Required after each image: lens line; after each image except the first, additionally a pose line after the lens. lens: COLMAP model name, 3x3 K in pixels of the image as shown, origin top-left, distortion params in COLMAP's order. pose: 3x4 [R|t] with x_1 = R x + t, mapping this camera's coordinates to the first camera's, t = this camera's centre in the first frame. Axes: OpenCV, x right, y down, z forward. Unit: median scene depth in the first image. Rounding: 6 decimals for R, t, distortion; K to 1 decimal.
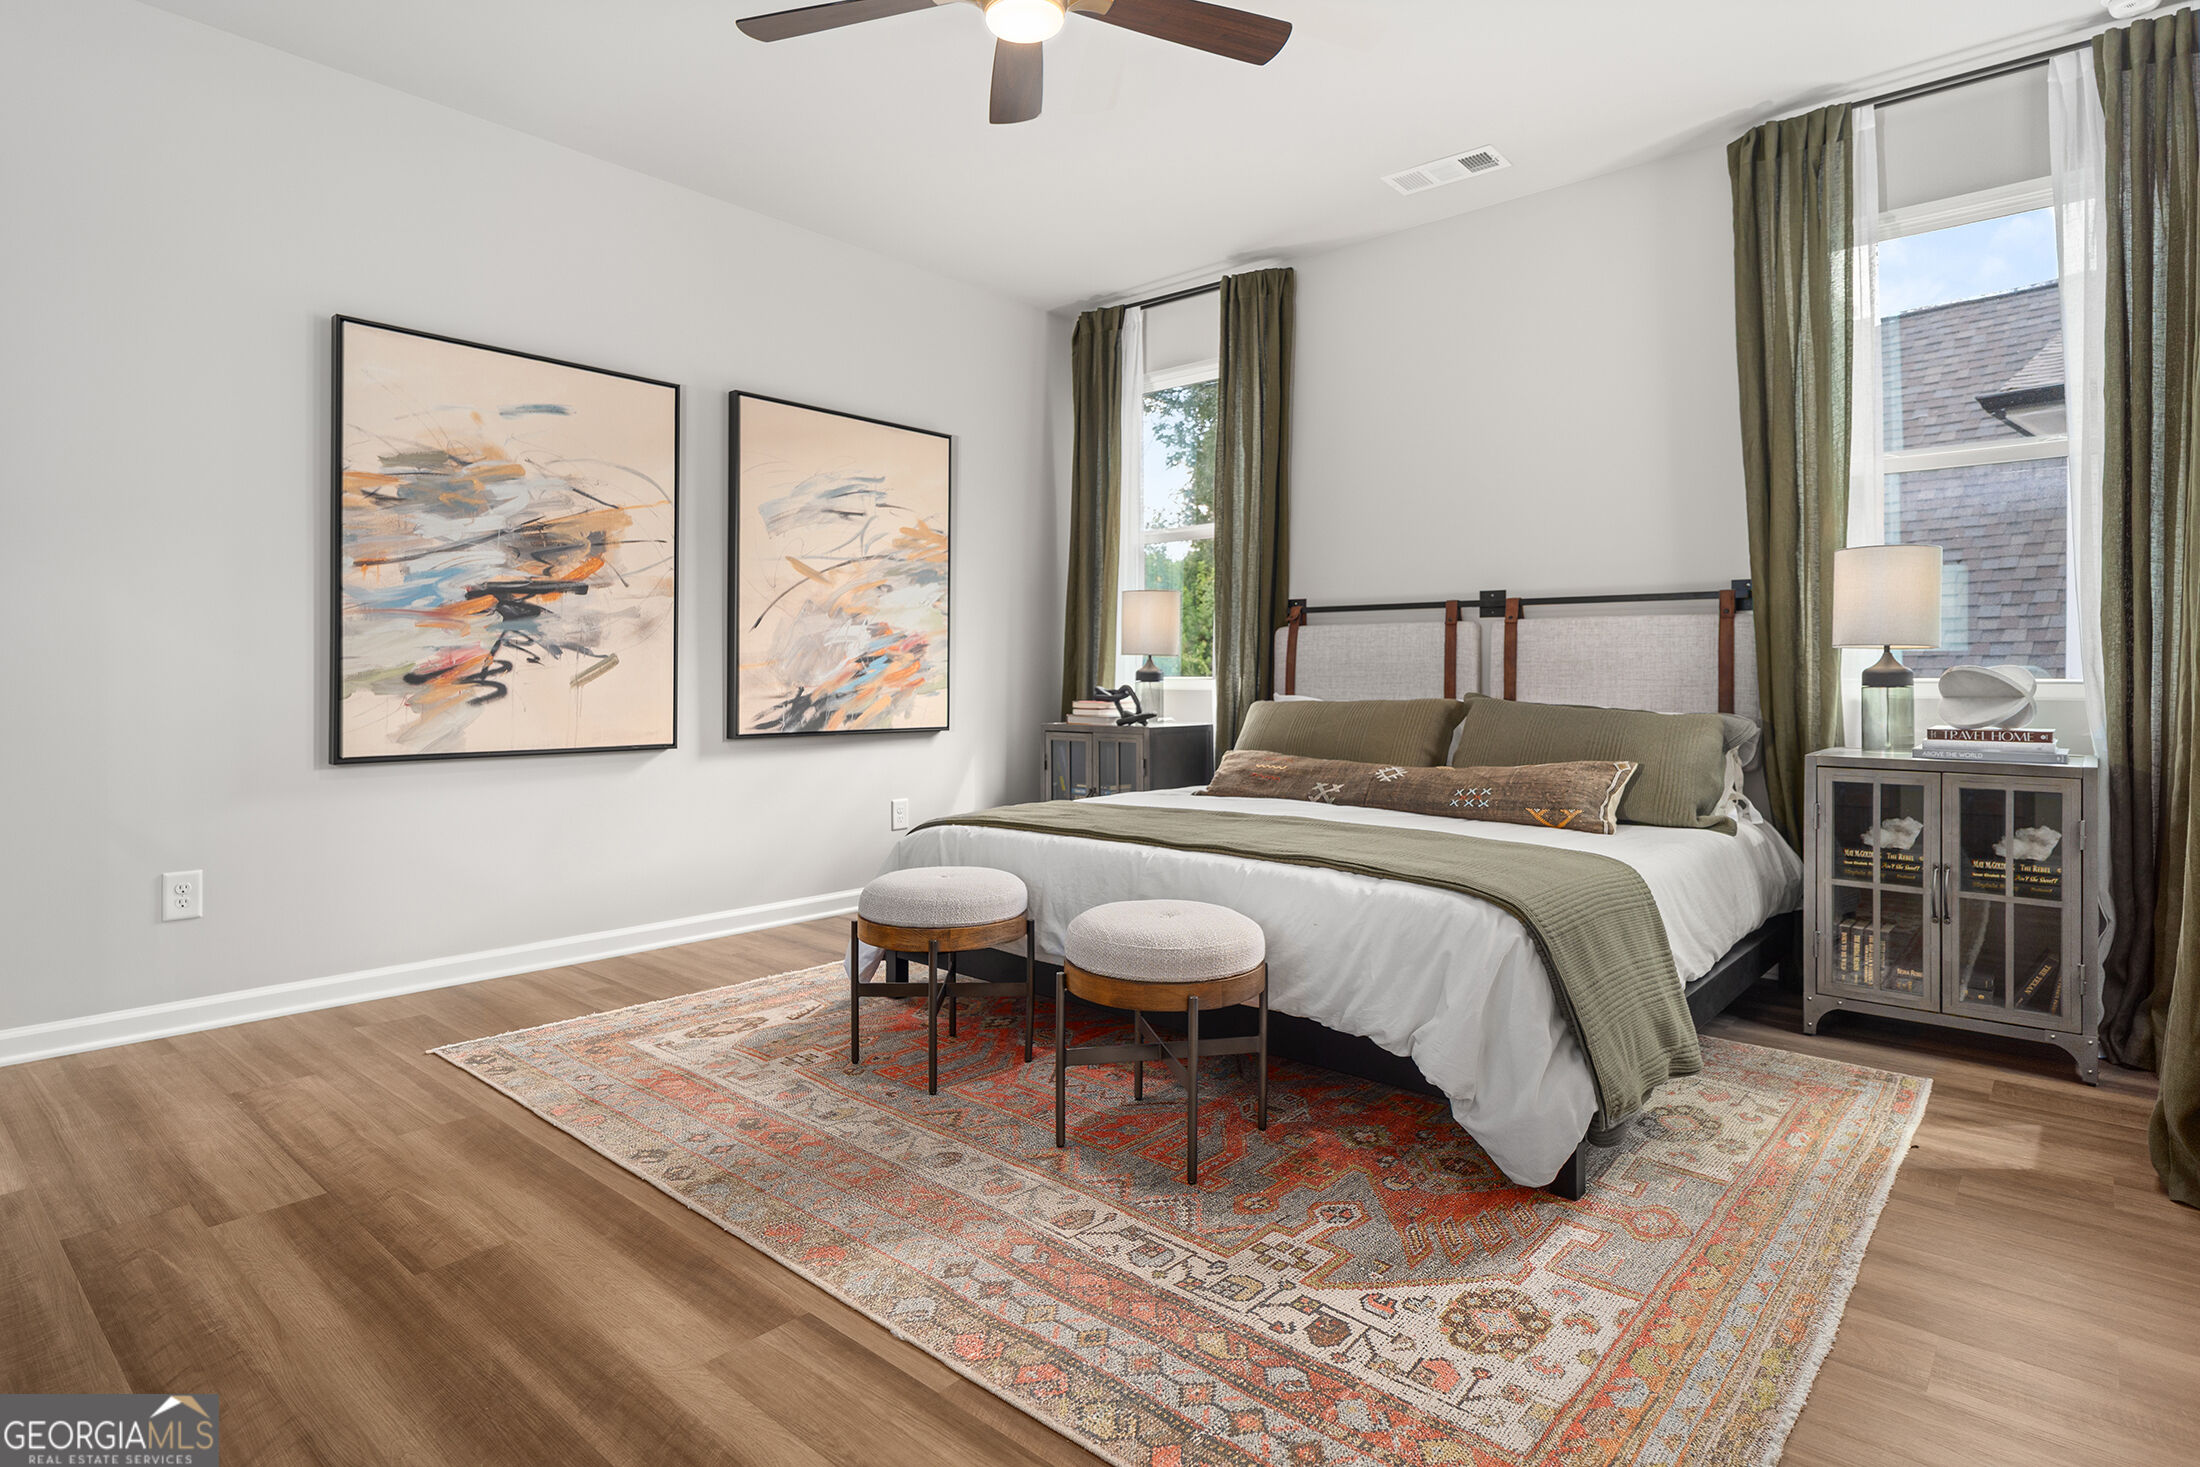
lens RADIAL K [[1153.0, 0, 1121.1], [0, 1153.0, 679.9], [0, 0, 1]] dist [-0.001366, 0.000665]
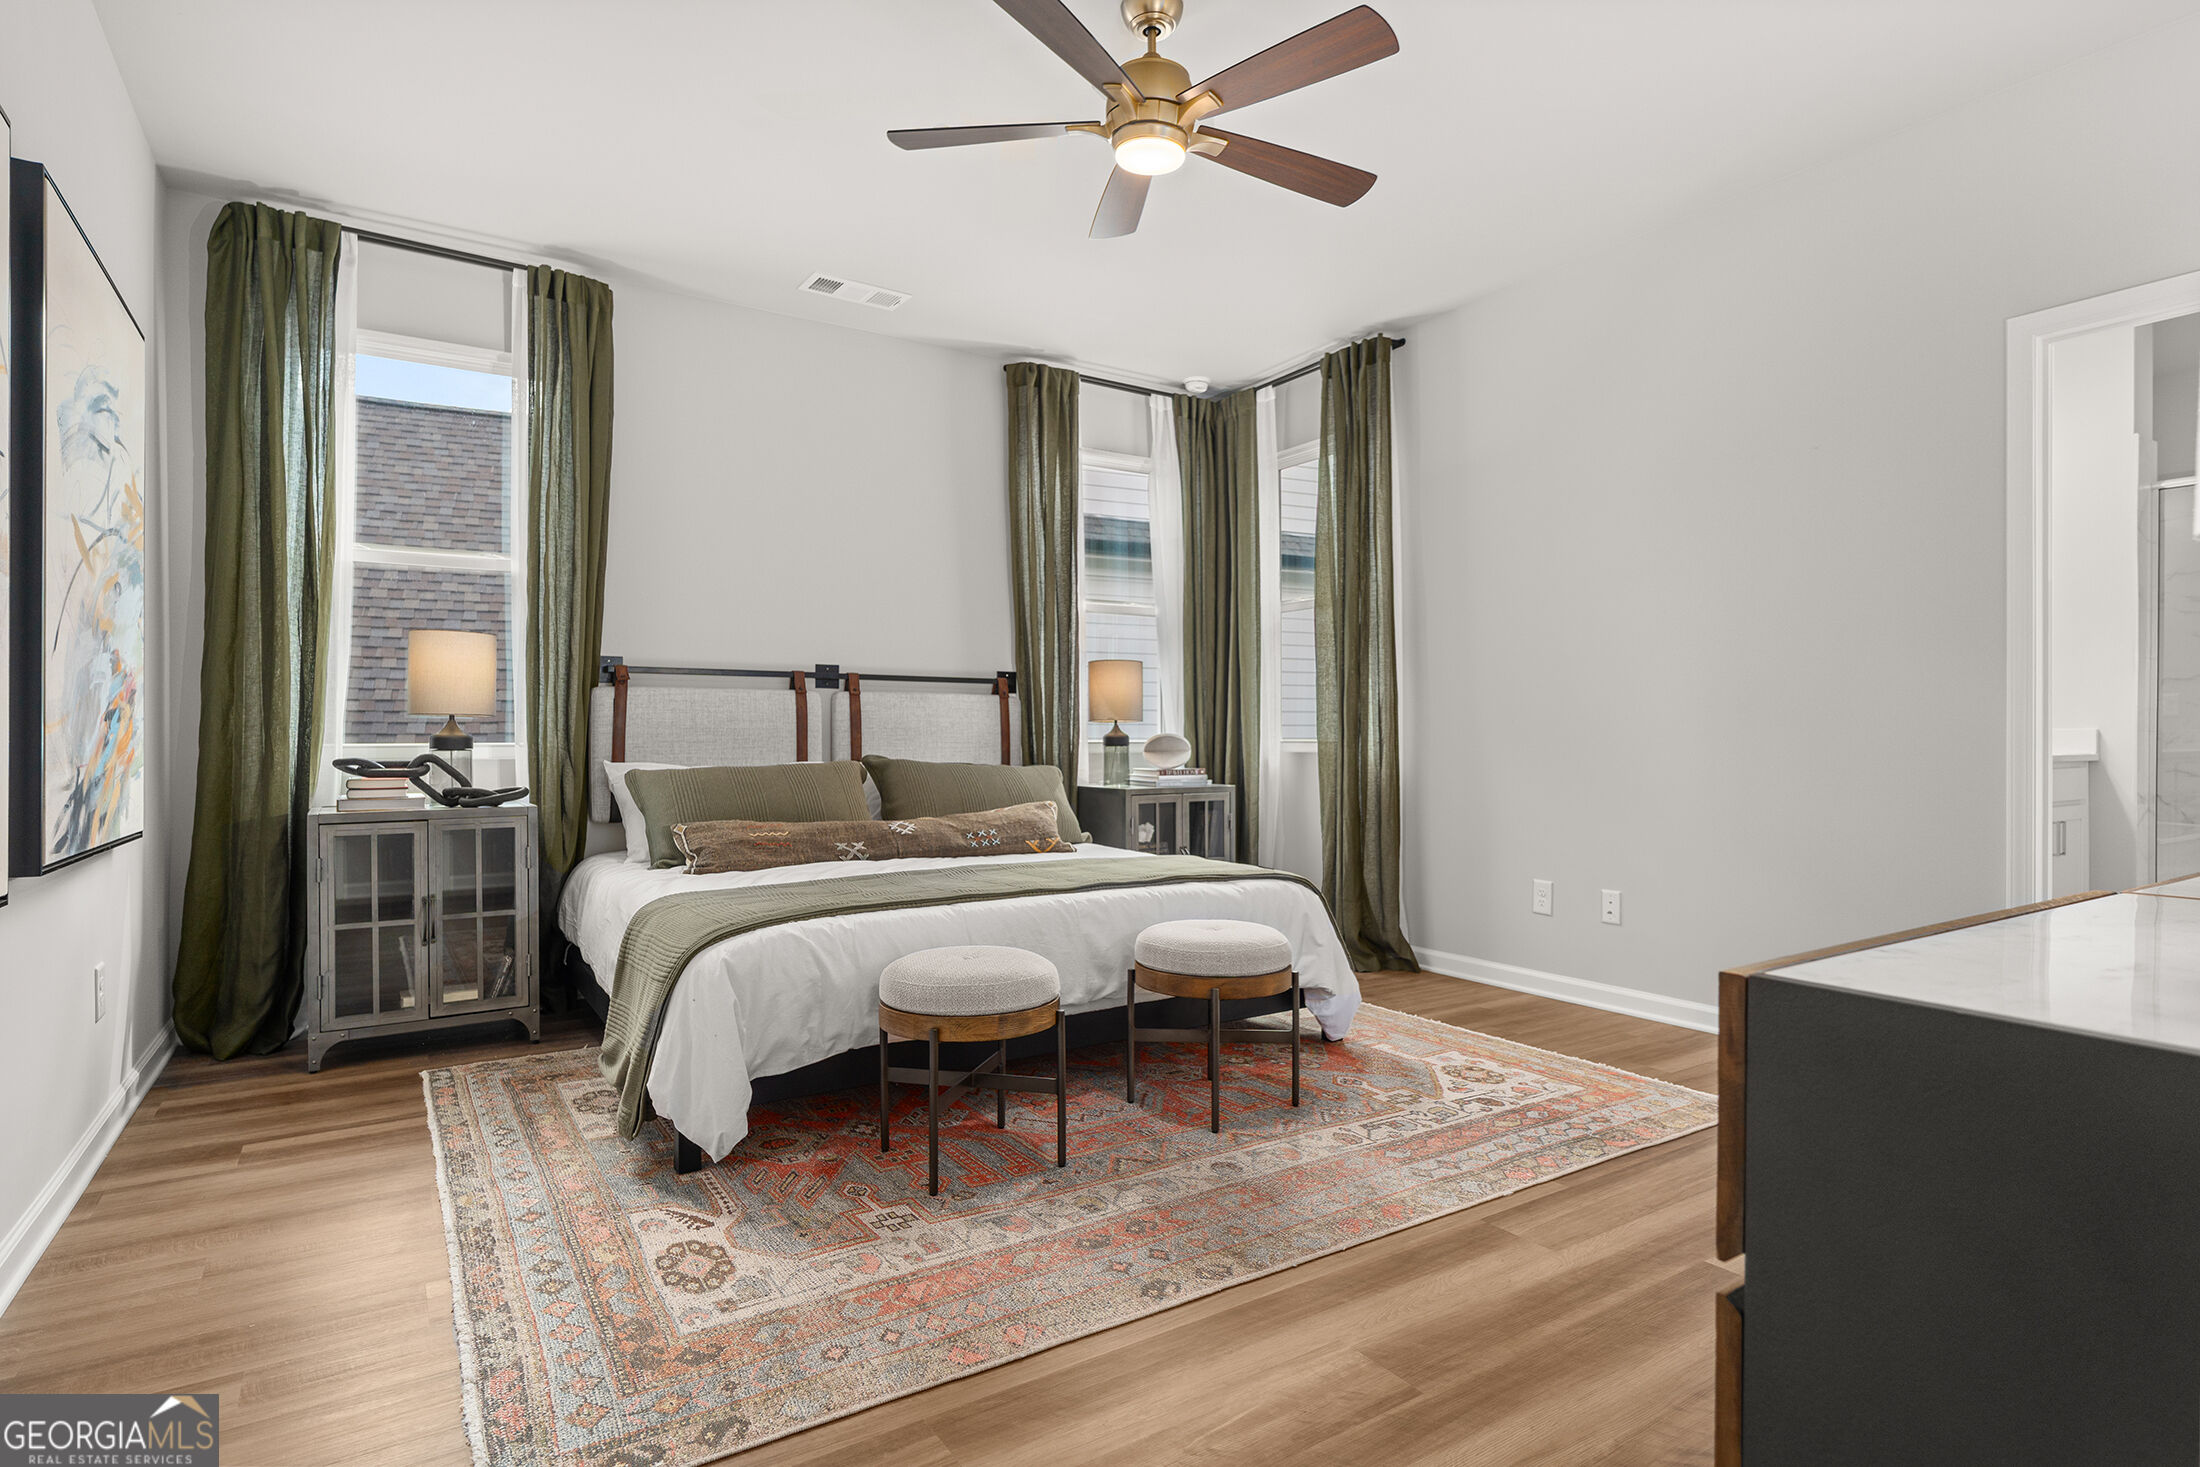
lens RADIAL K [[1153.0, 0, 1103.4], [0, 1153.0, 732.9], [0, 0, 1]] dist [-0.001366, 0.000665]
pose [[0.269181, 0.001876, 0.963088, -1.256609], [0.008097, 0.999958, -0.004211, -0.007170], [-0.963056, 0.008932, 0.269154, 0.795249]]
